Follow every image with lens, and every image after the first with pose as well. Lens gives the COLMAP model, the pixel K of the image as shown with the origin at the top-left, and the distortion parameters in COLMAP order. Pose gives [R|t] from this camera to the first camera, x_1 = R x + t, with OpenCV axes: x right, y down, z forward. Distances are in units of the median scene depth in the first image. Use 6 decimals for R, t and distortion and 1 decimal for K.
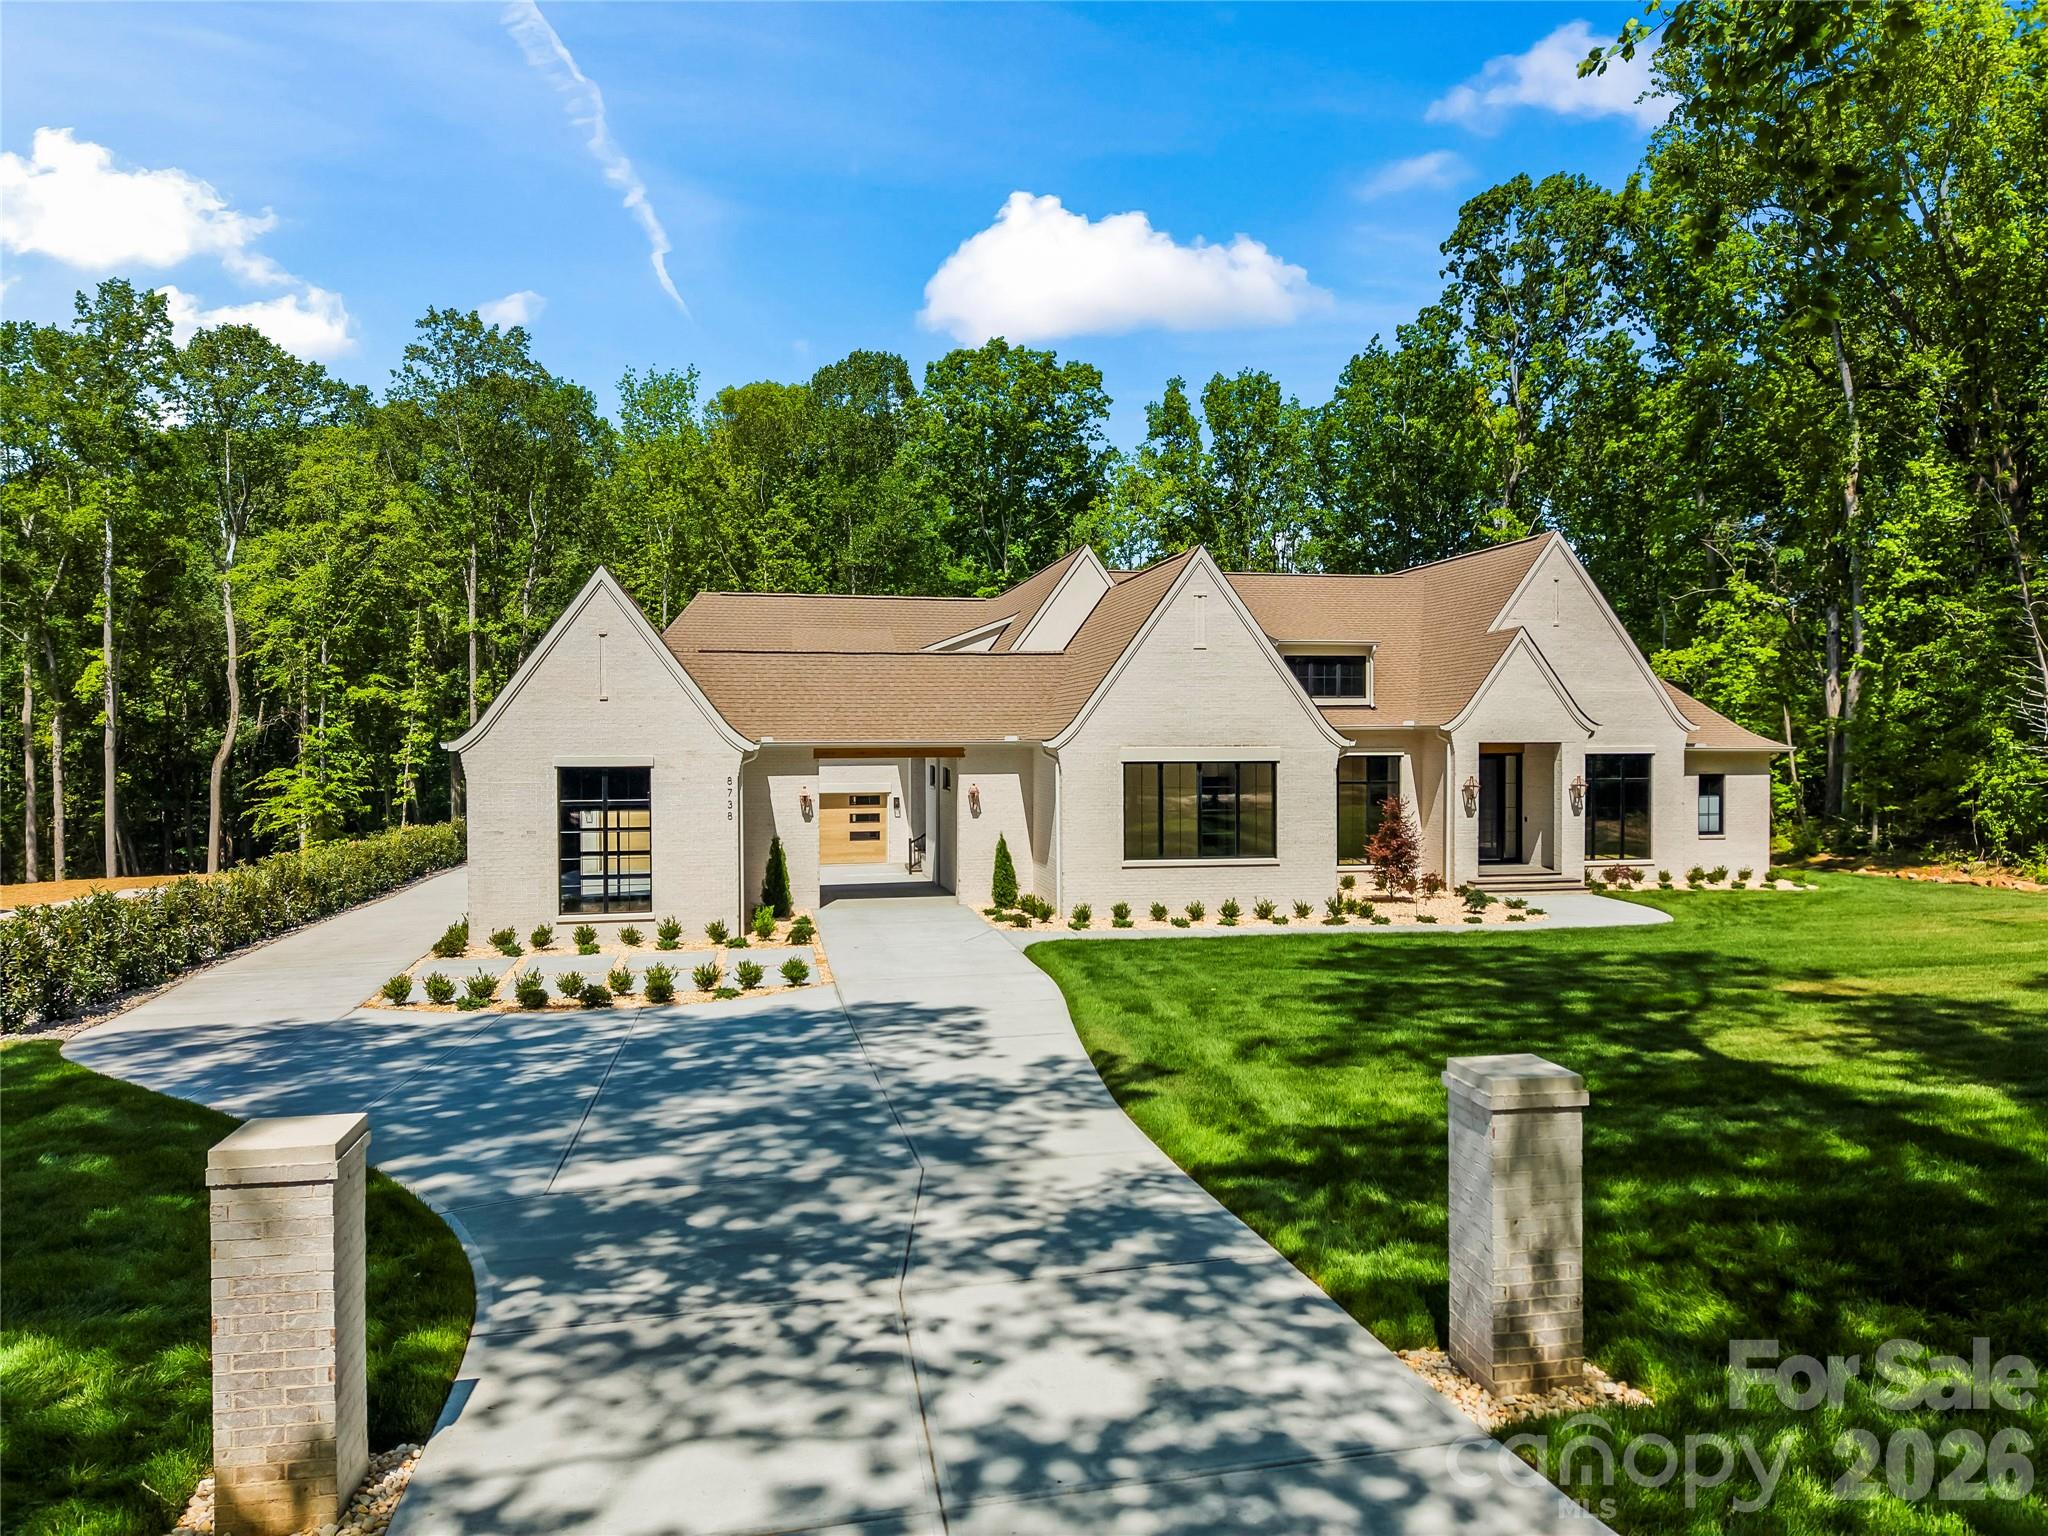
lens RADIAL K [[1370.4, 0, 1024.0], [0, 1370.4, 768.0], [0, 0, 1]] dist [0.023829, 0.000296]
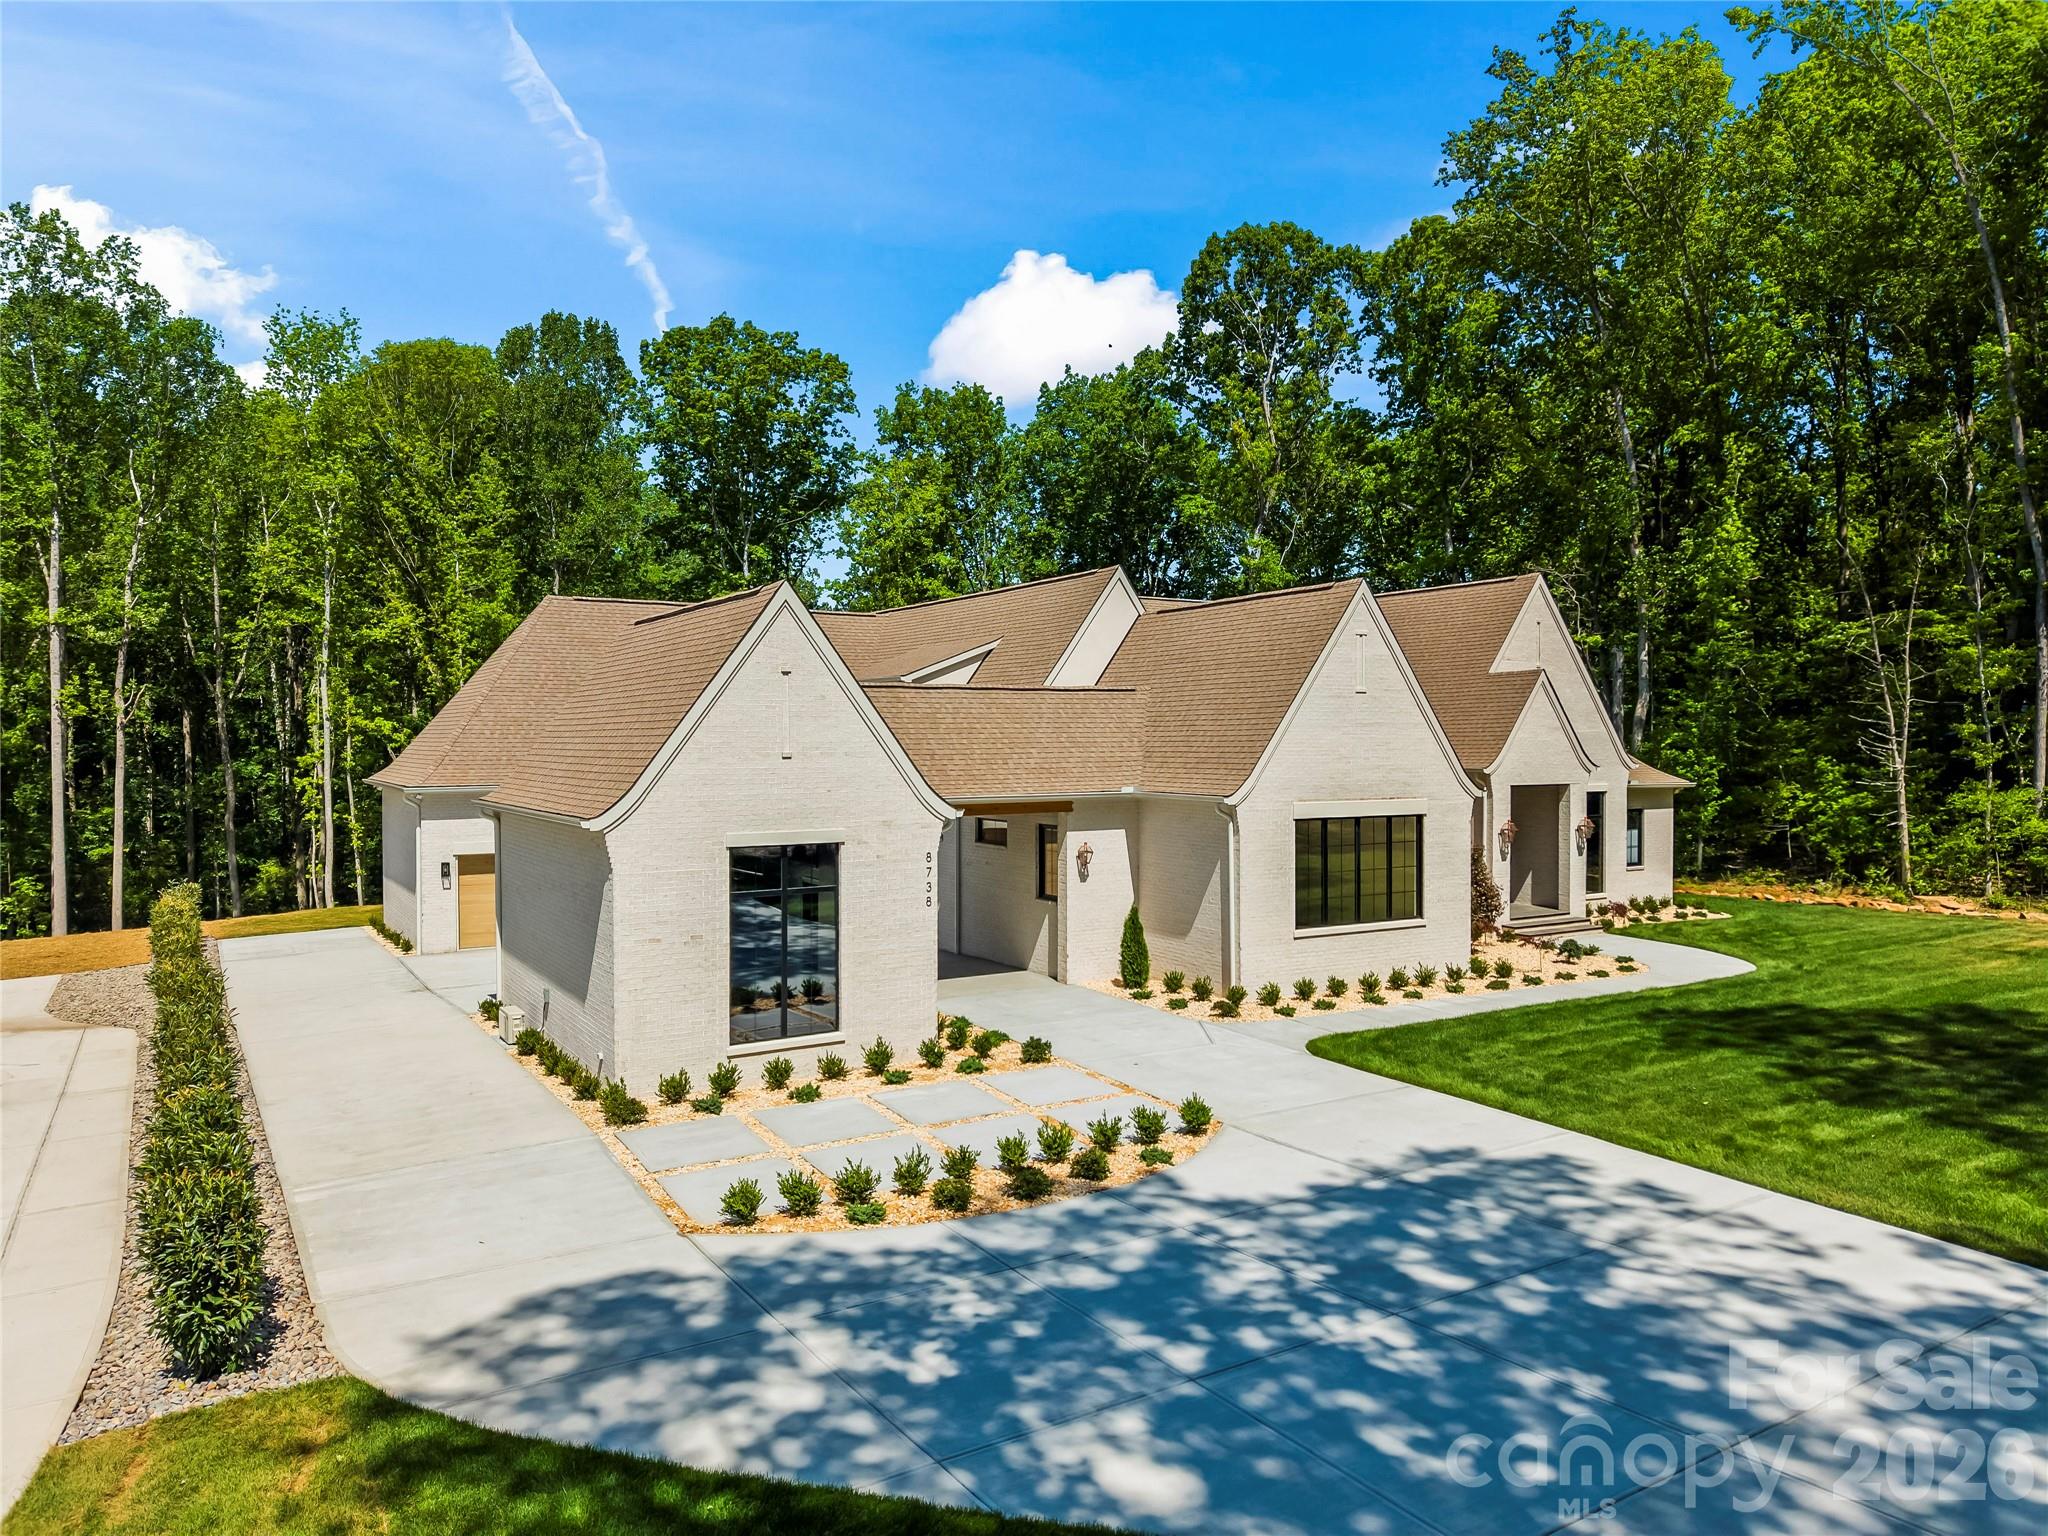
lens RADIAL K [[1362.3, 0, 1024.0], [0, 1362.3, 768.0], [0, 0, 1]] dist [0.005725, 0.000551]
pose [[0.937905, -0.005396, 0.346850, -0.328302], [0.005586, 0.999984, 0.000453, -0.032061], [-0.346847, 0.001512, 0.937920, 0.187818]]
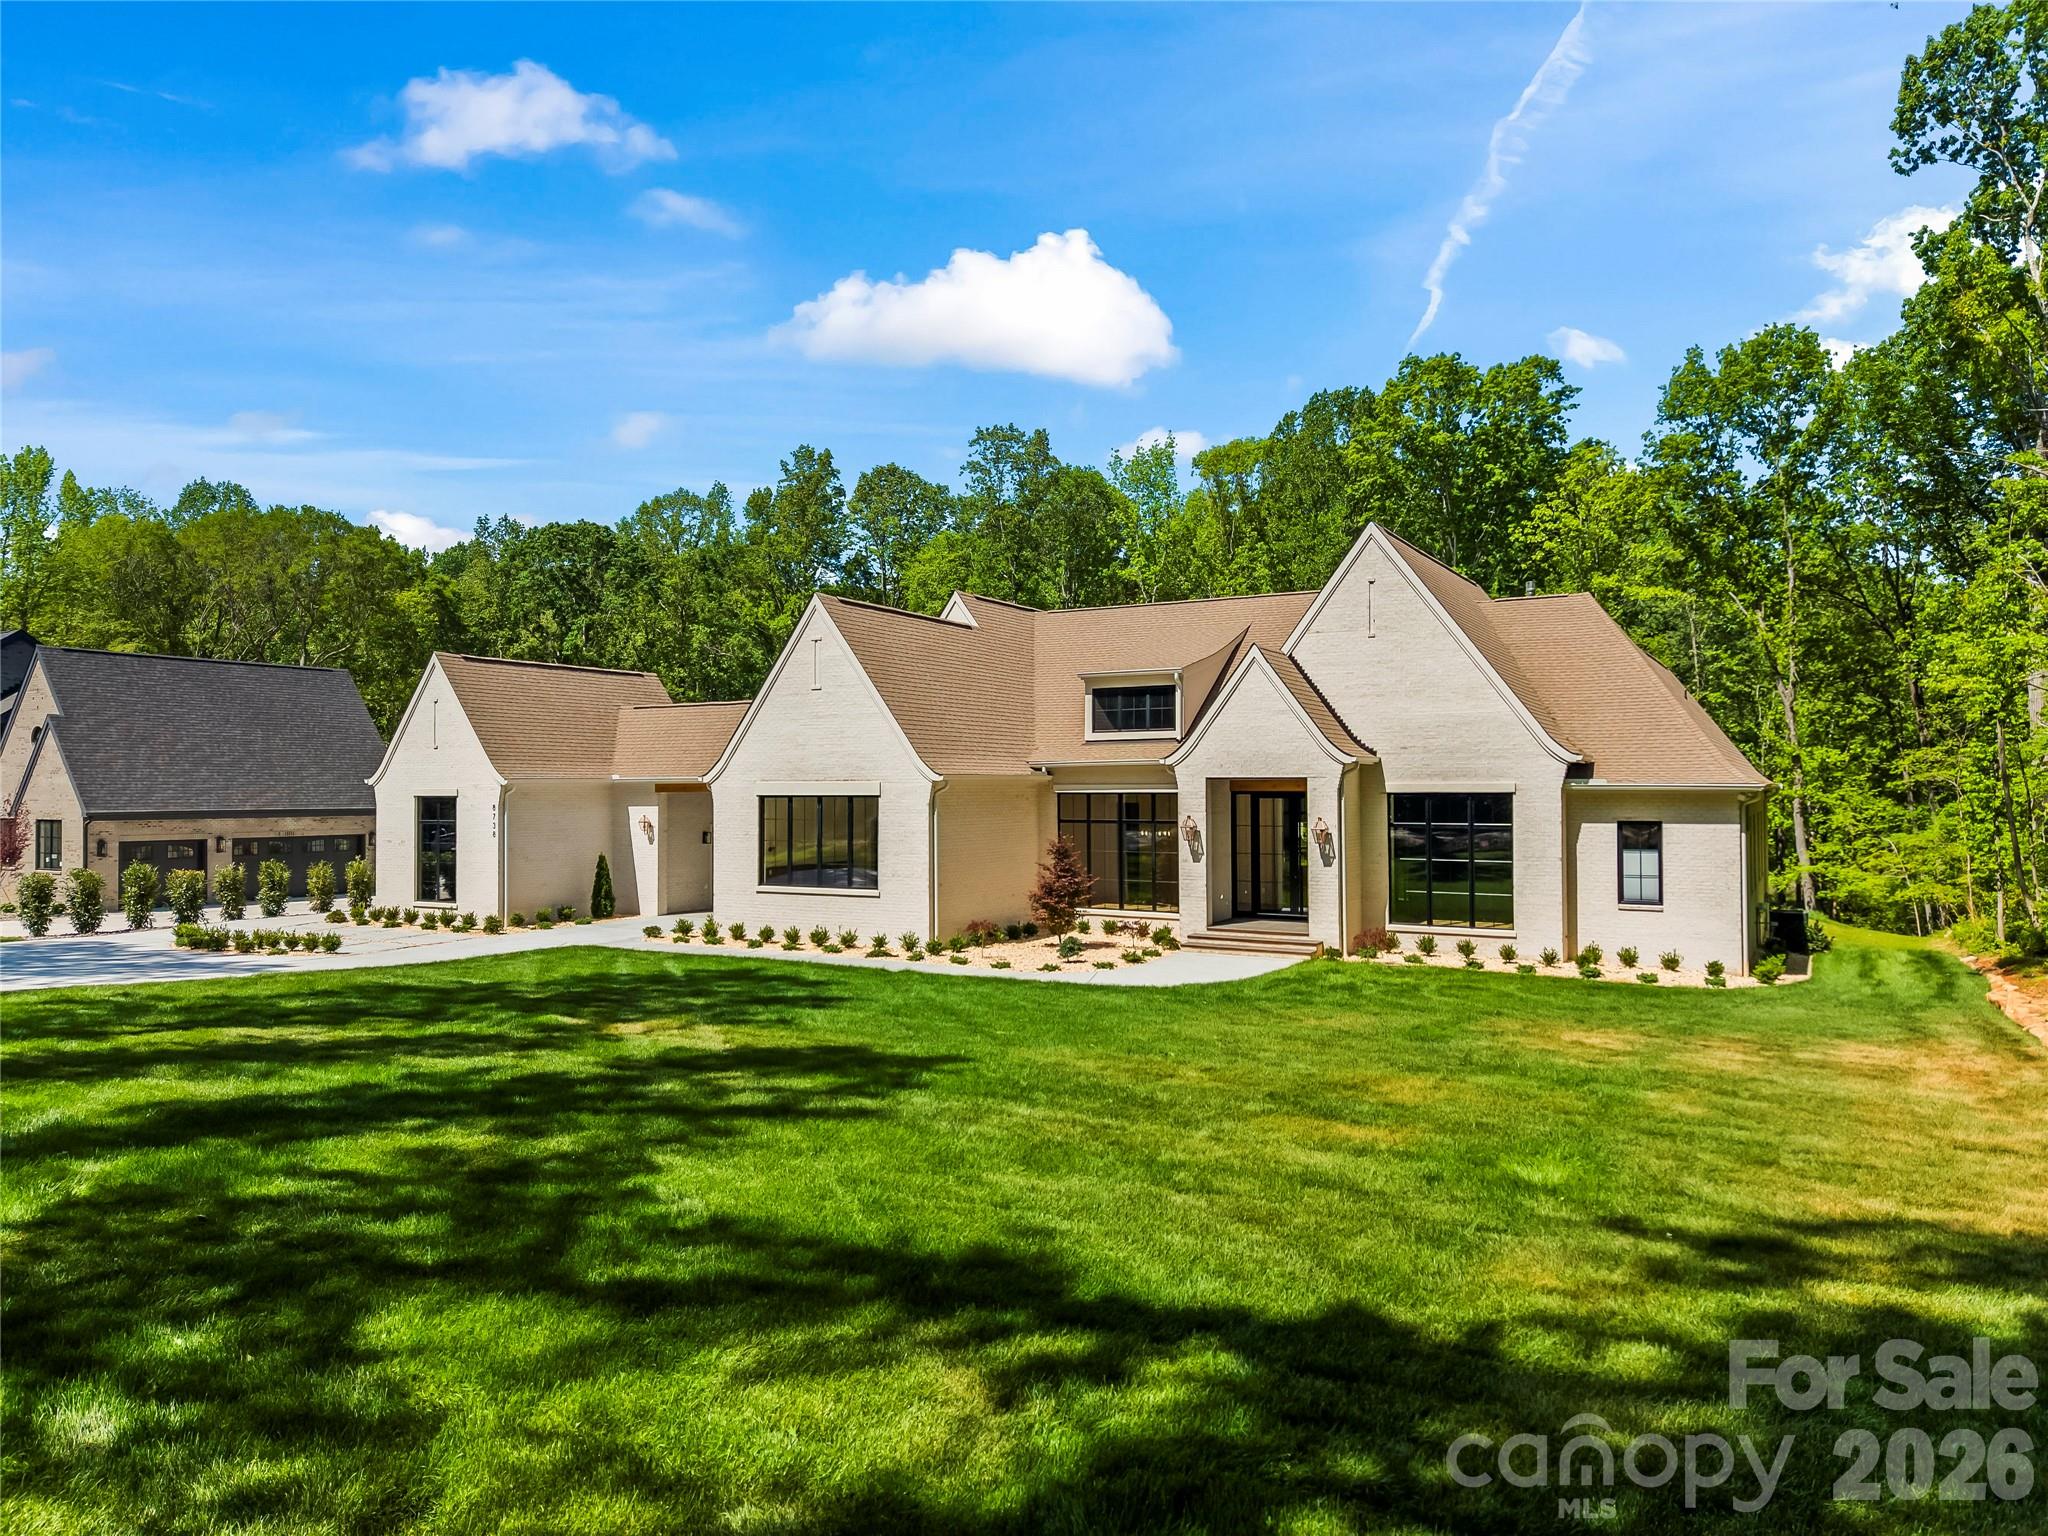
lens RADIAL K [[1401.3, 0, 968.5], [0, 1401.3, 766.0], [0, 0, 1]] dist [-0.002281, -0.000833]
pose [[0.743770, -0.012812, -0.668313, 0.776323], [-0.016250, 0.999174, -0.037239, 0.009205], [0.668238, 0.038557, 0.742948, 0.228560]]
